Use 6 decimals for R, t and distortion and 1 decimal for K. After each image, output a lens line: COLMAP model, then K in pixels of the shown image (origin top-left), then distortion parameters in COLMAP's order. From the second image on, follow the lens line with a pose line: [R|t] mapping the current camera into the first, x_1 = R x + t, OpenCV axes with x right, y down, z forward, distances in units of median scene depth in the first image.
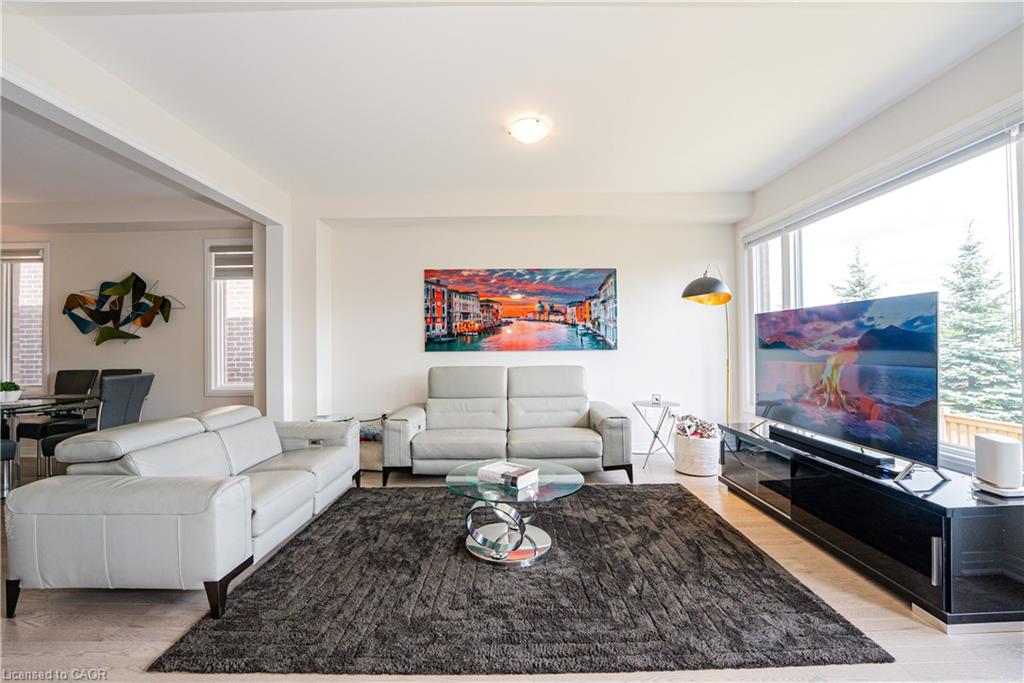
lens RADIAL K [[417.1, 0, 511.1], [0, 417.1, 343.7], [0, 0, 1]] dist [-0.026343, 0.000810]
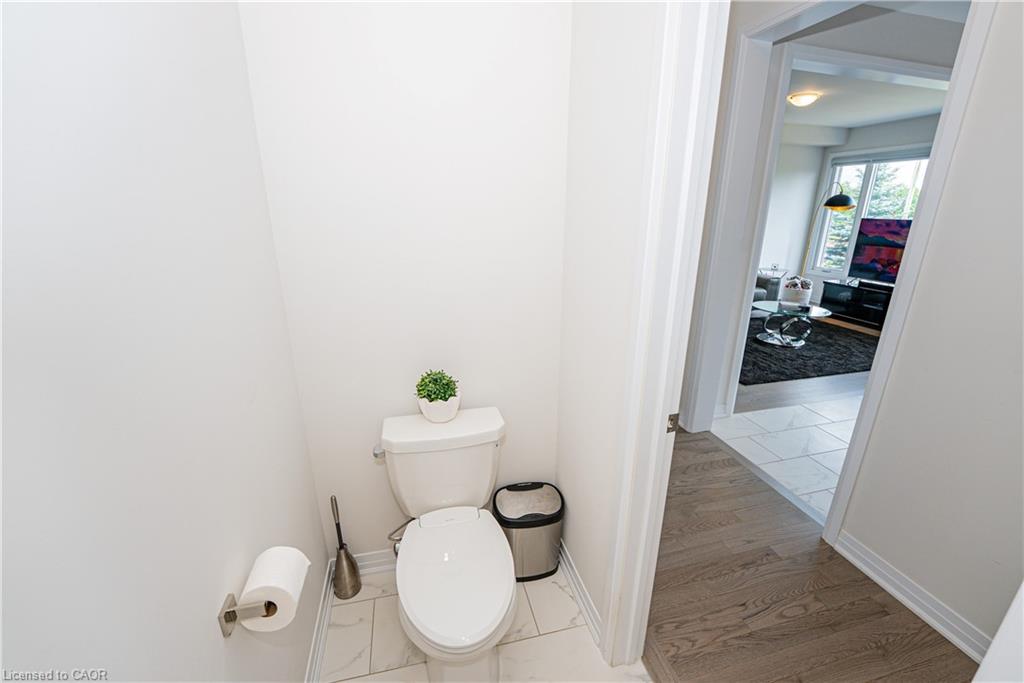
lens RADIAL K [[417.1, 0, 511.3], [0, 417.1, 342.8], [0, 0, 1]] dist [-0.026343, 0.000810]
pose [[0.970440, -0.060530, 0.233630, -1.349442], [-0.015386, 0.950552, 0.310184, -0.086787], [-0.240853, -0.304610, 0.921522, -0.418882]]
